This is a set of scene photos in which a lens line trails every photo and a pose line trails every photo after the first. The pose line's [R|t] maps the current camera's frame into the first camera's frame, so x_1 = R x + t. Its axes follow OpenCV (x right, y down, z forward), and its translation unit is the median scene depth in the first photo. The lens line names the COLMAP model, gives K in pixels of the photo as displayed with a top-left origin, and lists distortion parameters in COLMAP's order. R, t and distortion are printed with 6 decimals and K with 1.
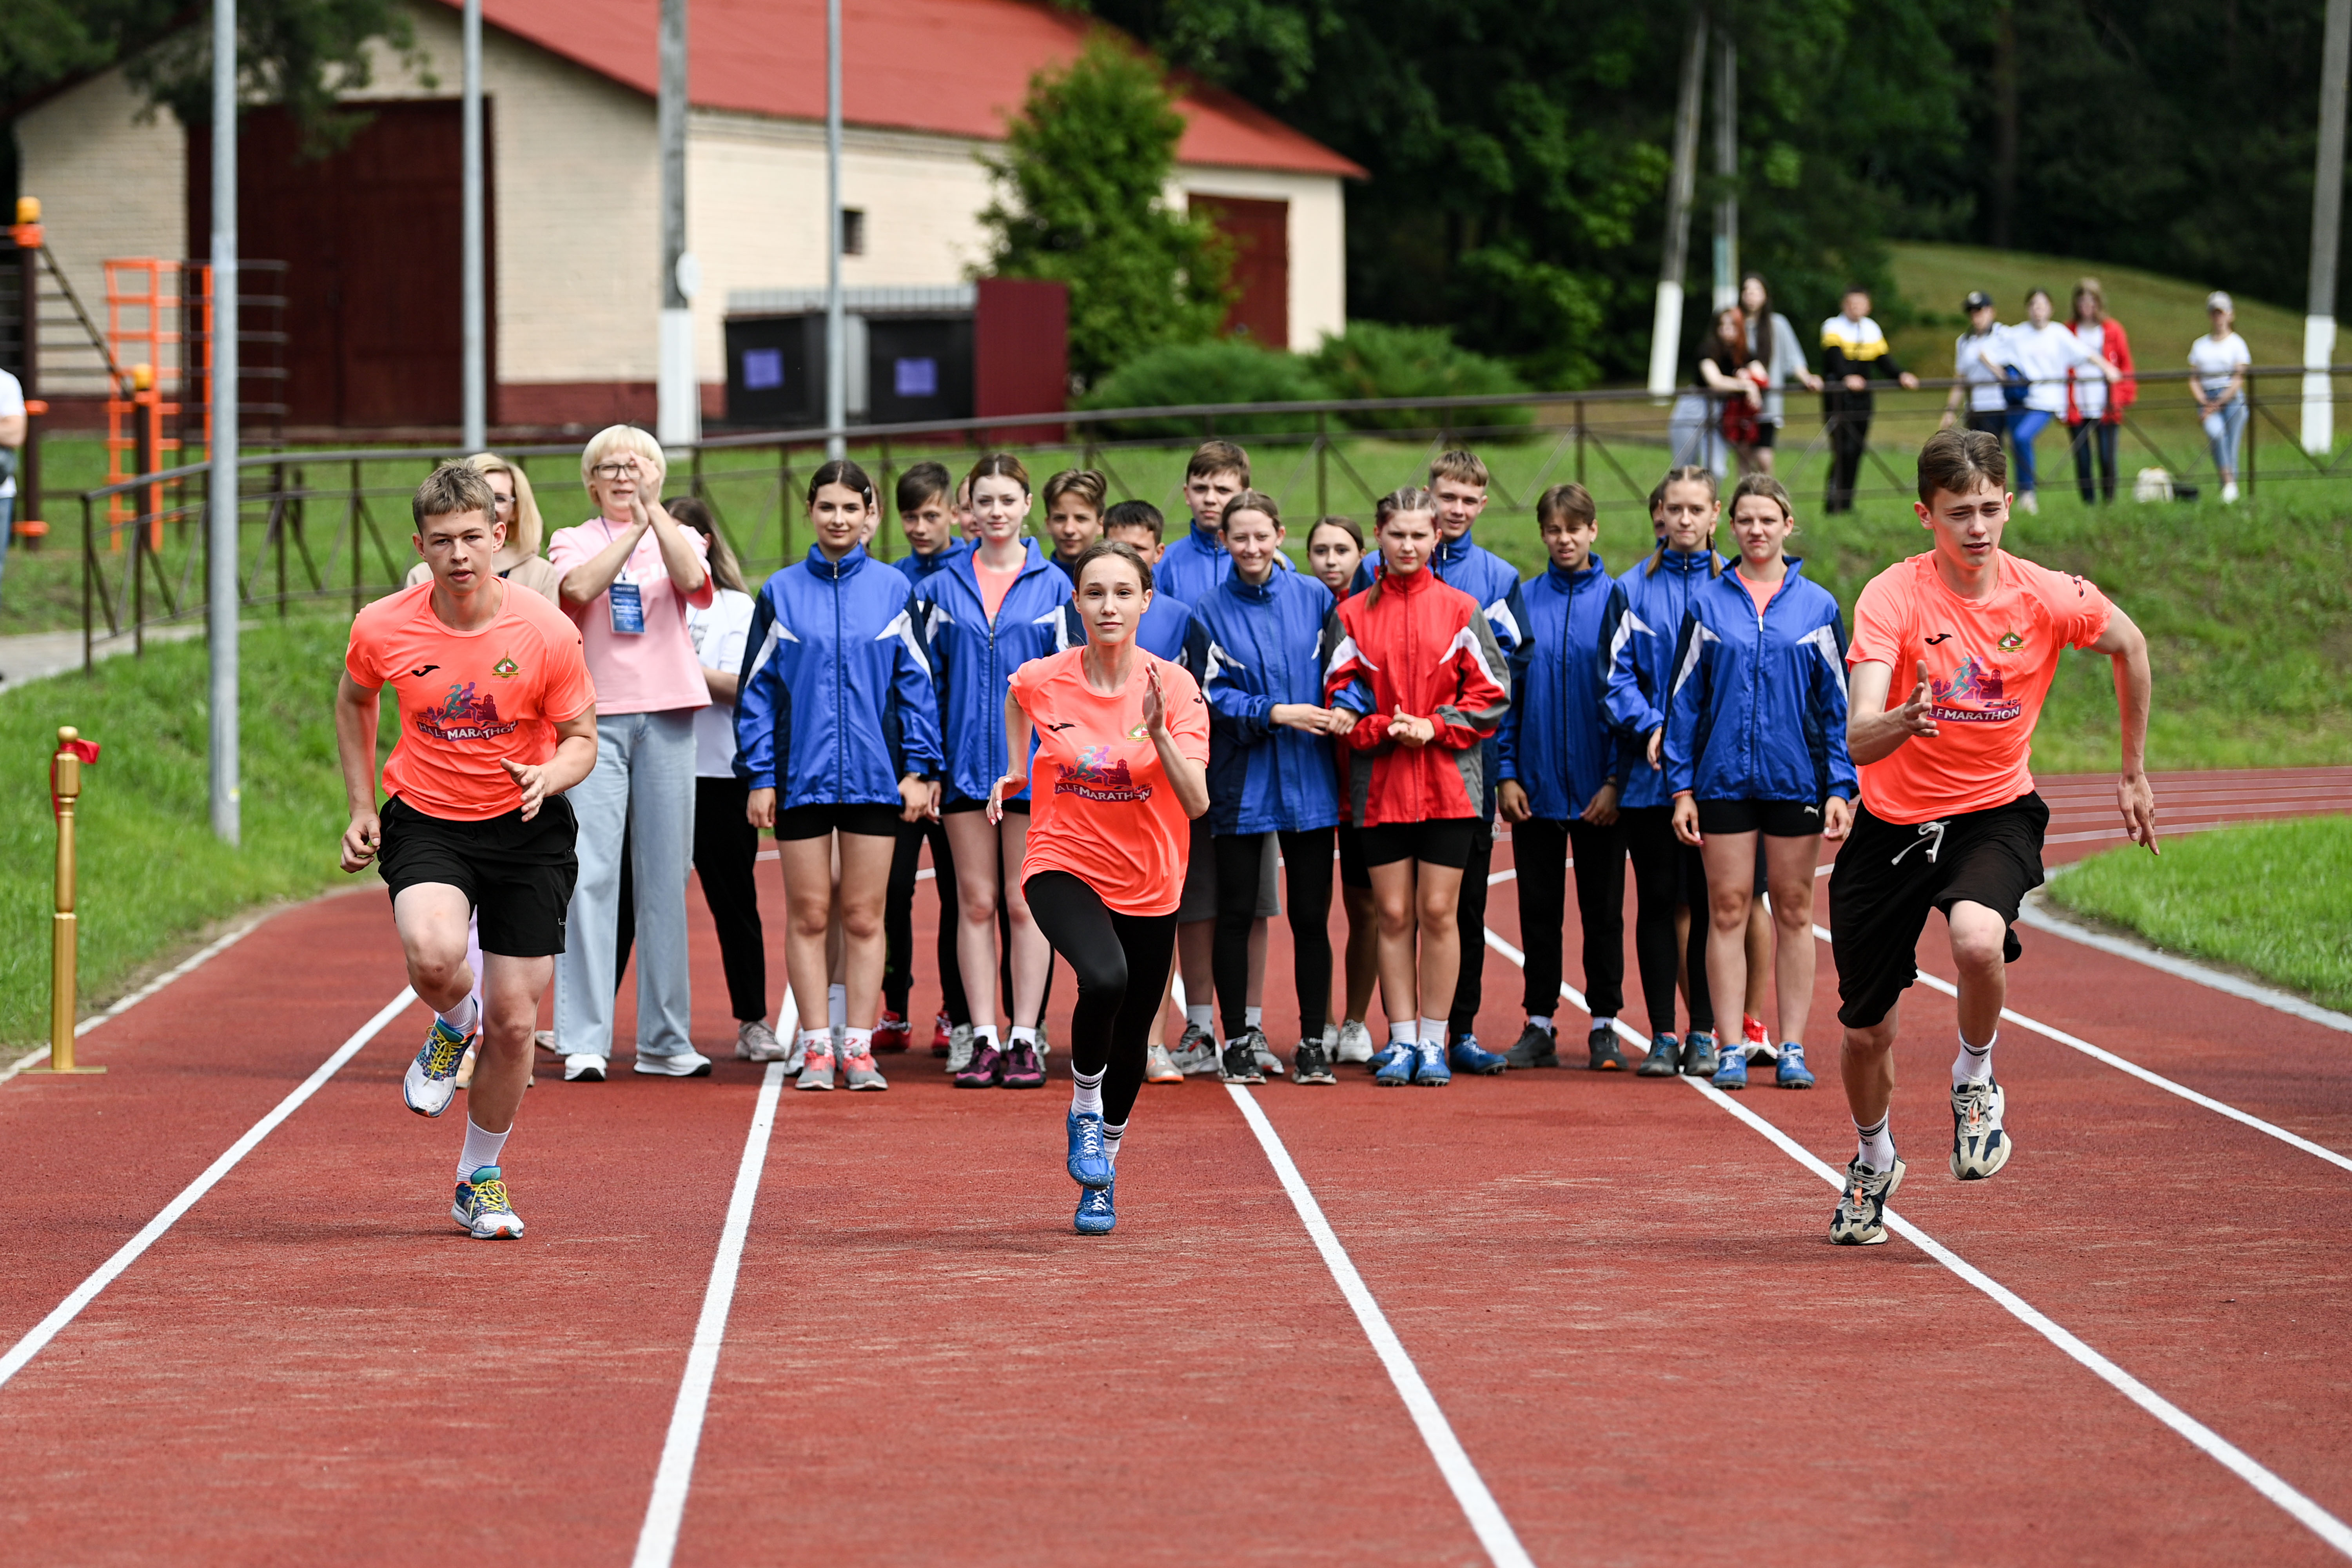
lens RADIAL K [[6877.9, 0, 1176.0], [0, 6877.9, 784.0], [0, 0, 1]] dist [-0.037563, -20.051658]
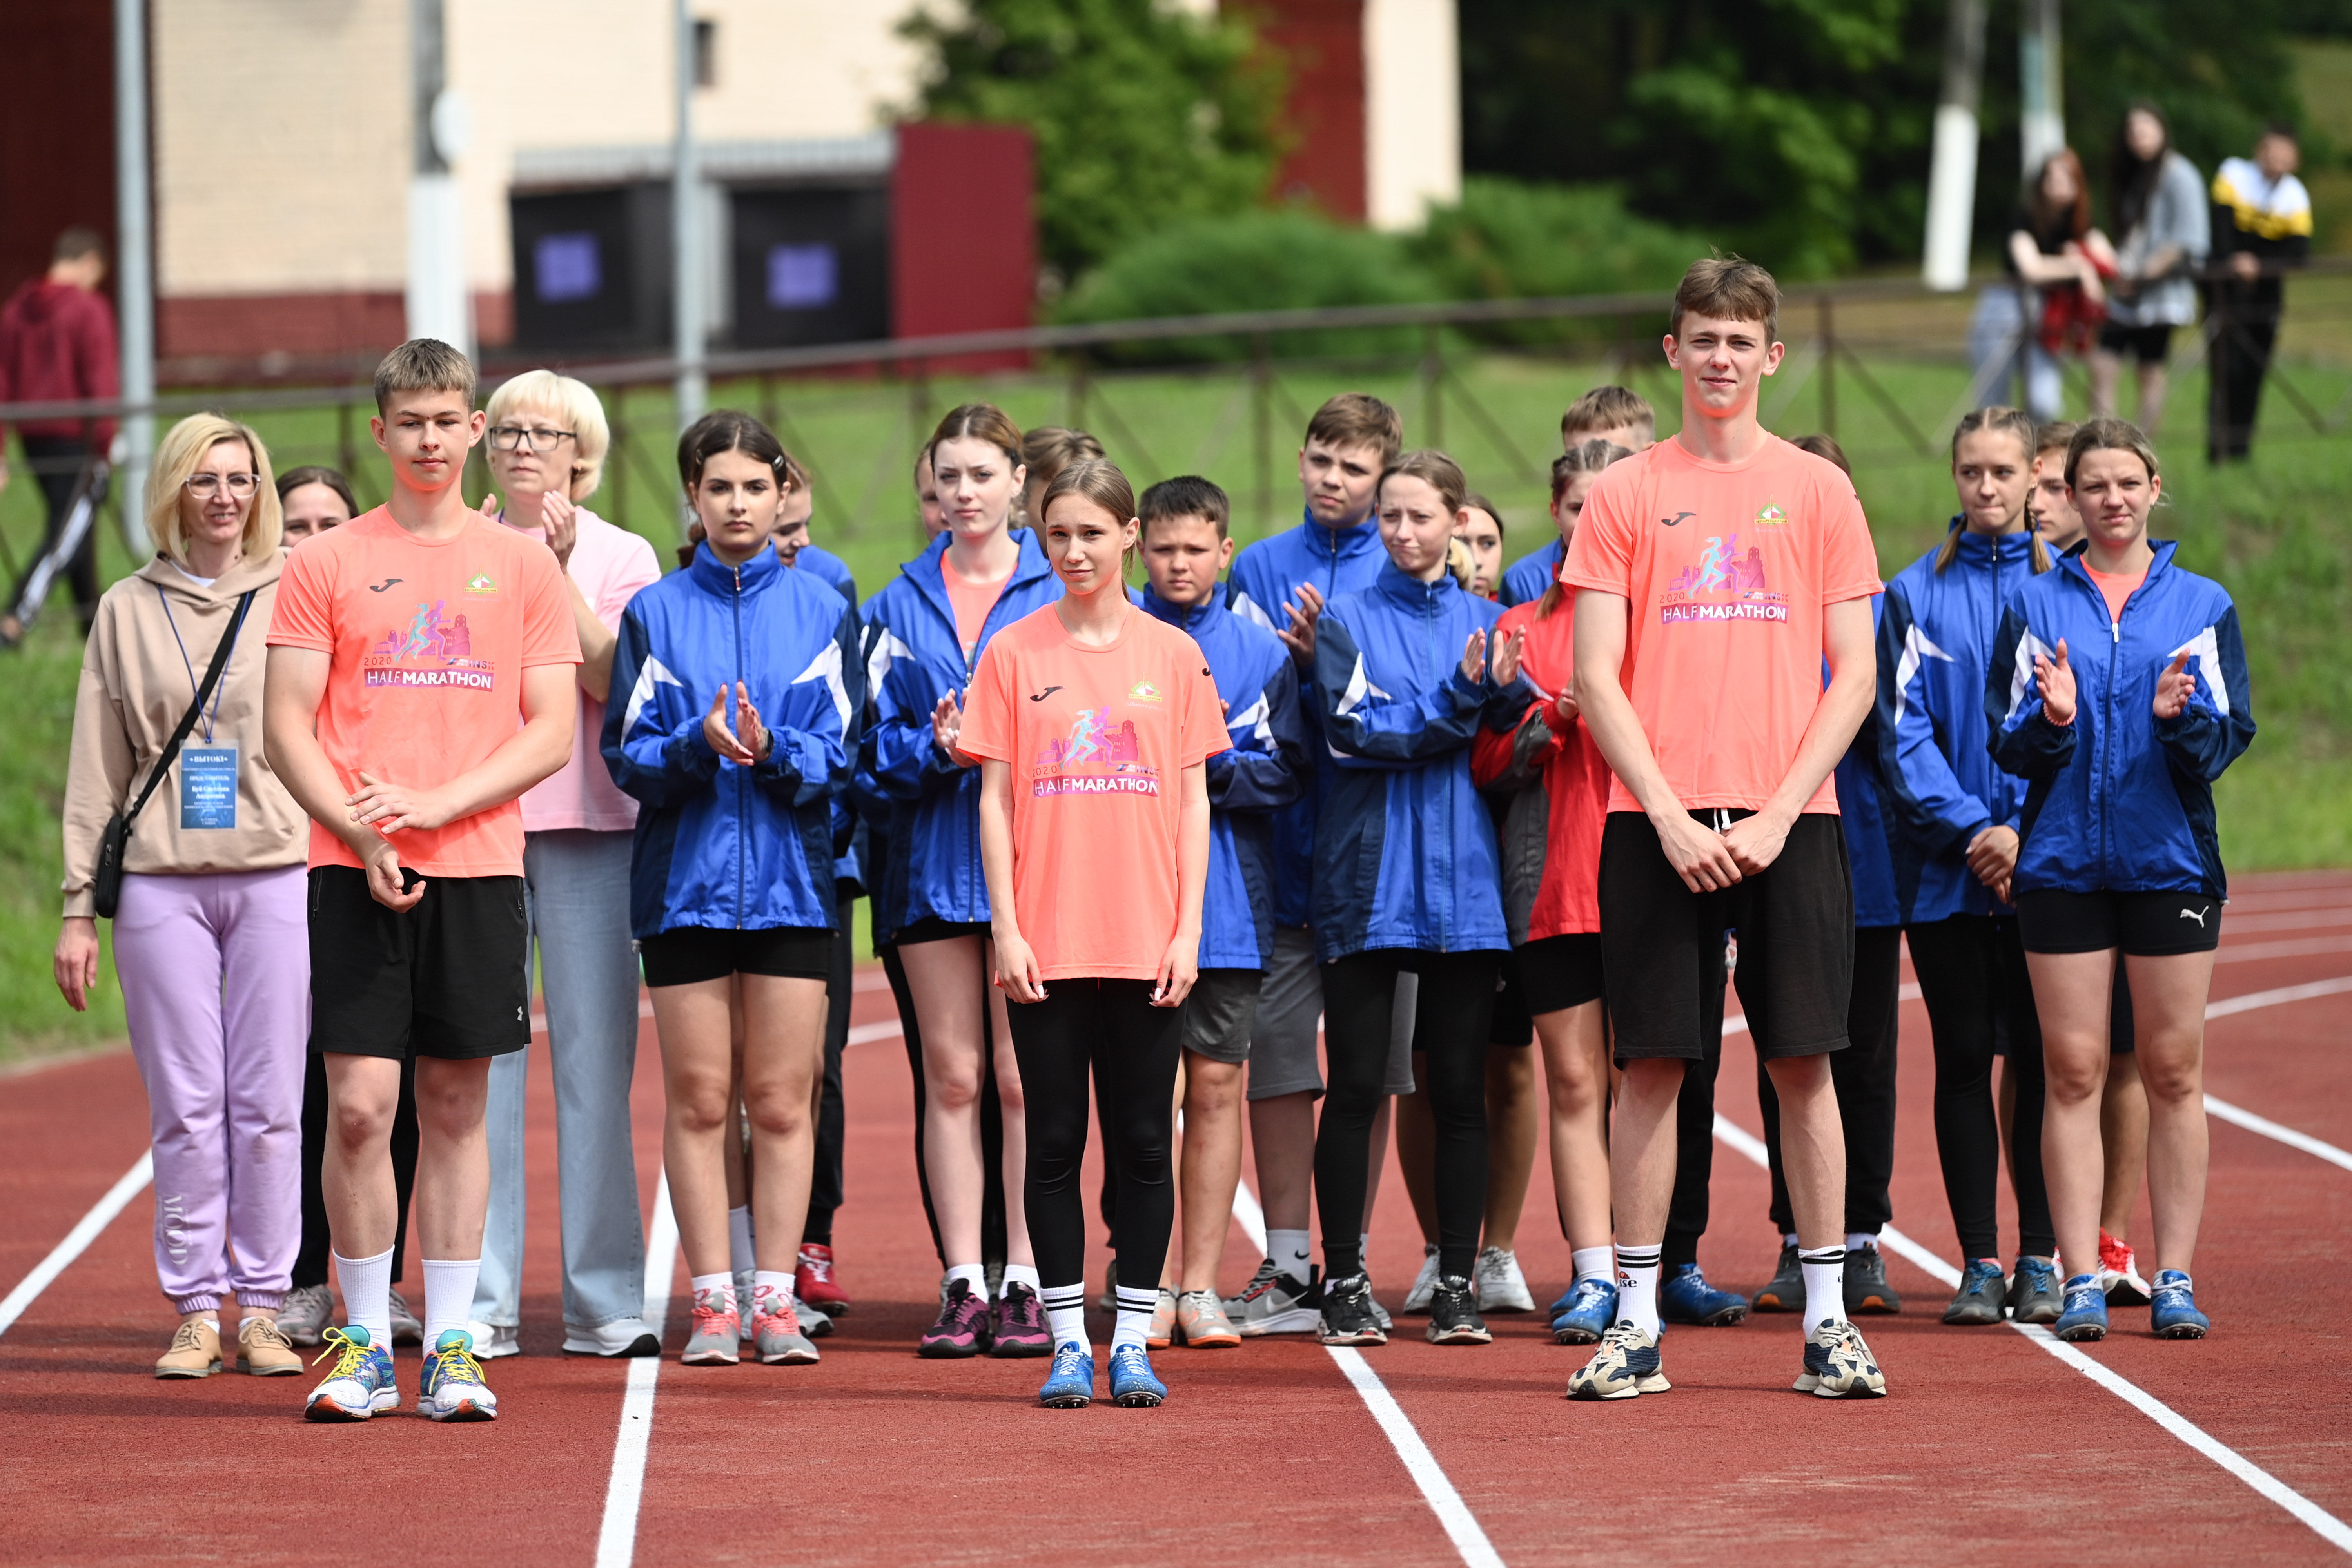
lens RADIAL K [[13628.2, 0, 1176.0], [0, 13628.2, 784.0], [0, 0, 1]] dist [-0.113629, -28.567023]
pose [[0.999374, -0.016483, 0.031310, -0.046591], [0.016760, 0.999822, -0.008610, 0.000539], [-0.031163, 0.009129, 0.999473, -0.307204]]
